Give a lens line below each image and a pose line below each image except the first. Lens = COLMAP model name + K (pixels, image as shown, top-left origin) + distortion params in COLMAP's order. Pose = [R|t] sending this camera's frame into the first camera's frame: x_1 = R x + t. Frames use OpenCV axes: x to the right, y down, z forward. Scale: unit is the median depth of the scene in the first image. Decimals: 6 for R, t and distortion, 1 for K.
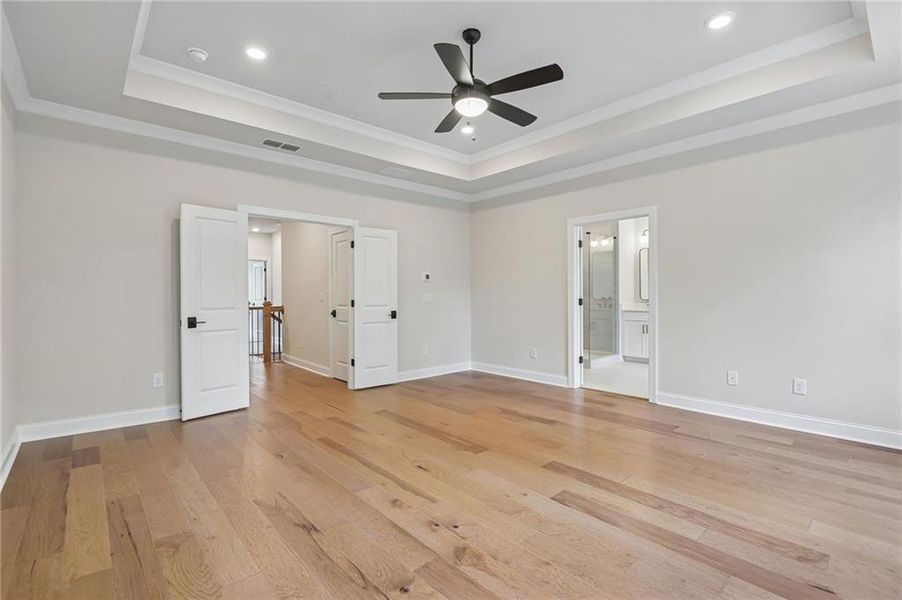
lens RADIAL K [[413.9, 0, 456.7], [0, 413.9, 300.3], [0, 0, 1]] dist [-0.003377, -0.000513]
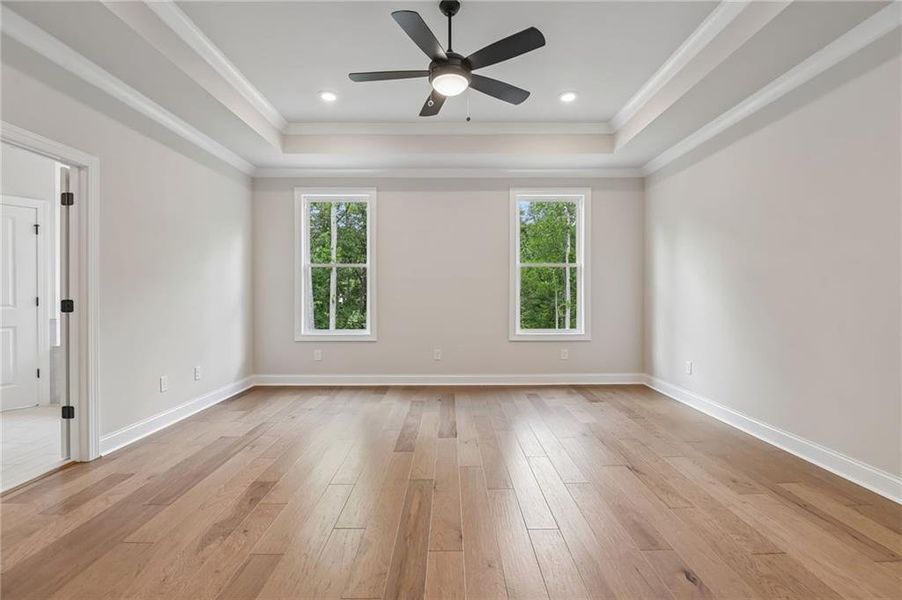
lens RADIAL K [[418.5, 0, 449.6], [0, 418.5, 297.7], [0, 0, 1]] dist [-0.002294, -0.000750]
pose [[-0.748158, -0.002054, 0.663517, -0.573250], [0.010357, 0.999837, 0.014773, -0.014616], [-0.663440, 0.017925, -0.748015, 1.694102]]
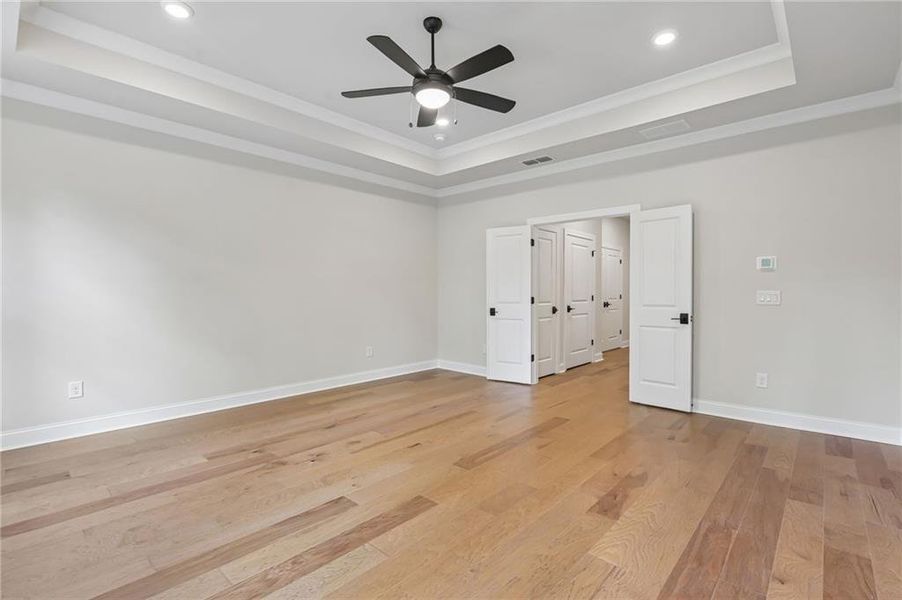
lens RADIAL K [[418.5, 0, 449.6], [0, 418.5, 297.7], [0, 0, 1]] dist [-0.002294, -0.000750]
pose [[0.098007, 0.012669, -0.995105, 1.023096], [-0.011246, 0.999869, 0.011622, -0.012139], [0.995122, 0.010052, 0.098137, 0.944776]]
